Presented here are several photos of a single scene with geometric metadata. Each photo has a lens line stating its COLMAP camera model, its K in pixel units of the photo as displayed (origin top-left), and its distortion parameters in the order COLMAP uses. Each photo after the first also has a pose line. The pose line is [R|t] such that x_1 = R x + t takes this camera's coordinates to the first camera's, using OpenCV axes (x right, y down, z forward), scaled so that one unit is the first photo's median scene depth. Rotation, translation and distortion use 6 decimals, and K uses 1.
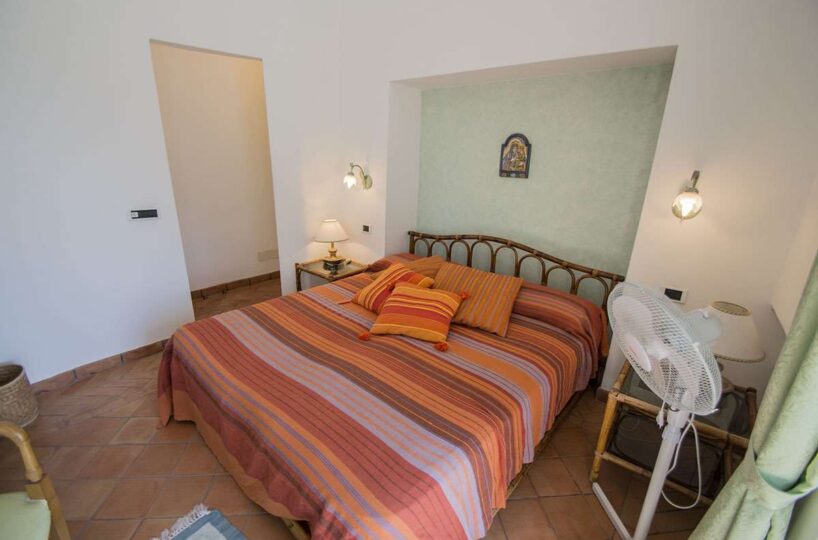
lens RADIAL K [[361.3, 0, 405.9], [0, 361.3, 269.2], [0, 0, 1]] dist [-0.000395, -0.004353]
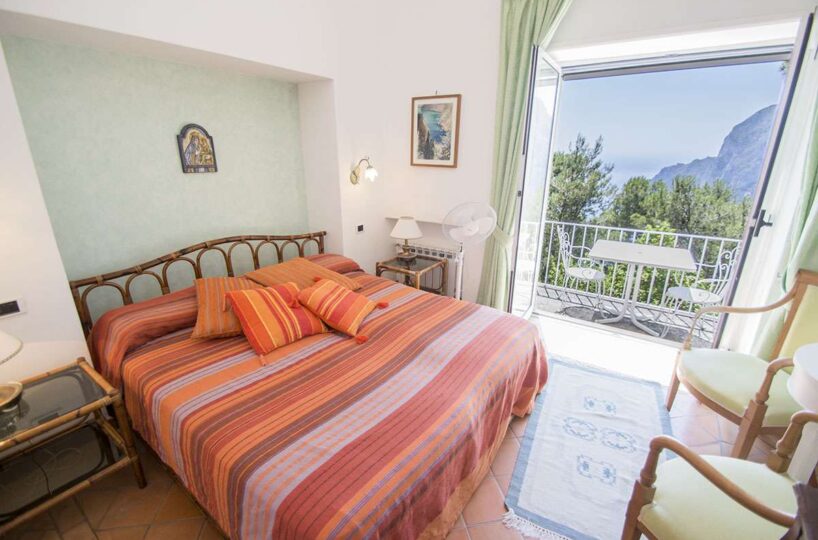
lens RADIAL K [[361.3, 0, 403.5], [0, 361.3, 266.8], [0, 0, 1]] dist [-0.000395, -0.004353]
pose [[-0.101474, -0.320158, 0.941914, -0.700360], [0.287307, 0.897027, 0.335852, -0.204584], [-0.952448, 0.304699, 0.000959, 0.601546]]
